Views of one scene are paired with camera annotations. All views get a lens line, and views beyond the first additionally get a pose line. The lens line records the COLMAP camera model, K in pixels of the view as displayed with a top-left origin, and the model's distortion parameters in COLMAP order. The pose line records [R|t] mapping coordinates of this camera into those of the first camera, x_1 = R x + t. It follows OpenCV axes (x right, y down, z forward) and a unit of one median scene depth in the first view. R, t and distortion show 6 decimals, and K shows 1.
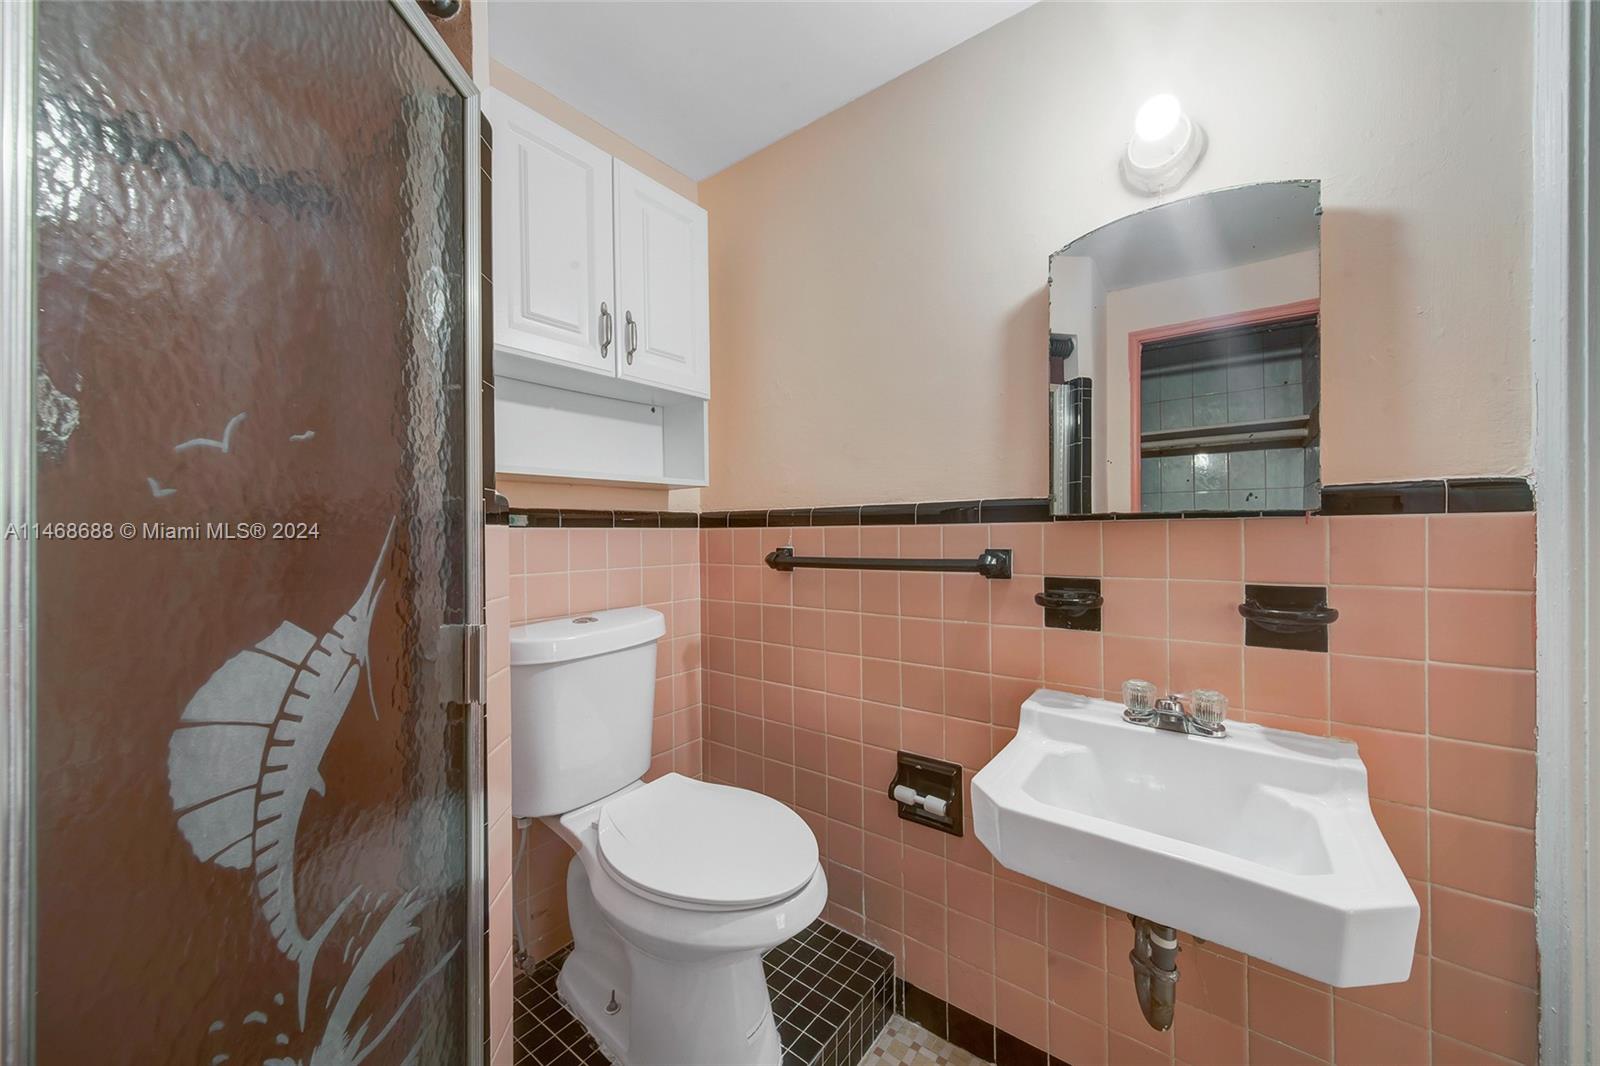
lens RADIAL K [[581.2, 0, 802.3], [0, 581.2, 538.7], [0, 0, 1]] dist [-0.000096, -0.000335]
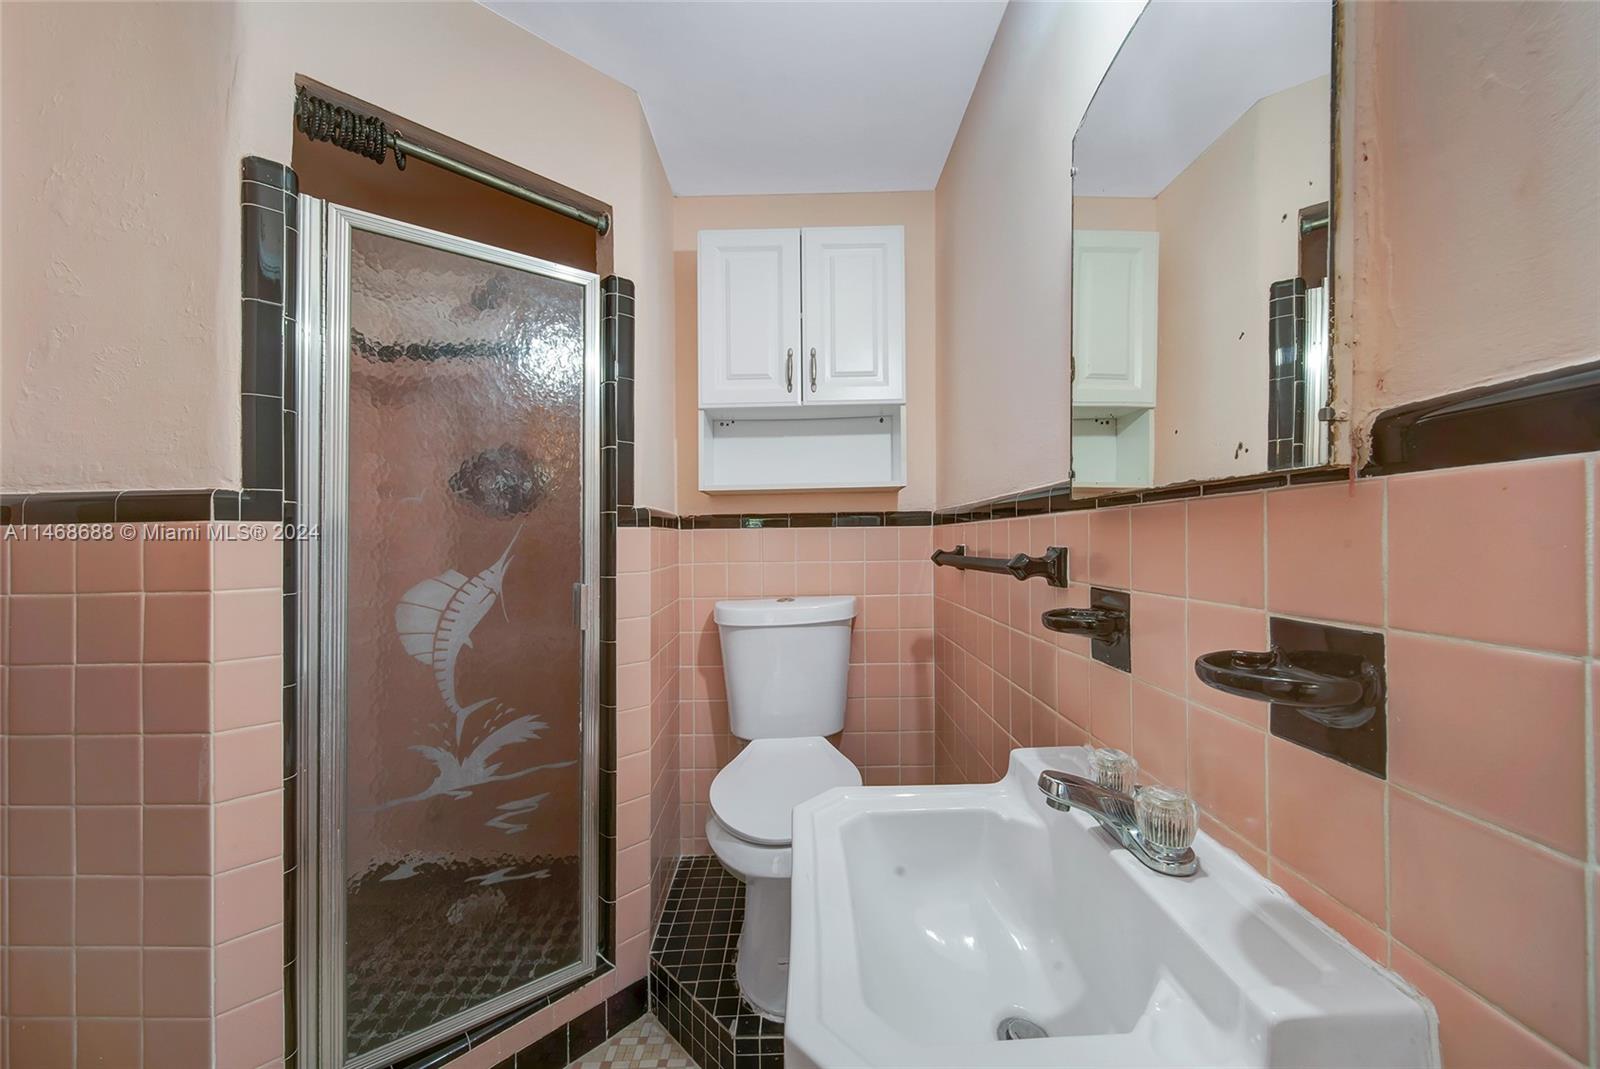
lens RADIAL K [[594.2, 0, 800.0], [0, 594.2, 534.5], [0, 0, 1]] dist [0.000334, -0.000059]
pose [[0.595439, -0.006829, -0.803371, 0.765591], [0.000418, 0.999966, -0.008190, 0.007530], [0.803400, 0.004540, 0.595422, 0.275113]]
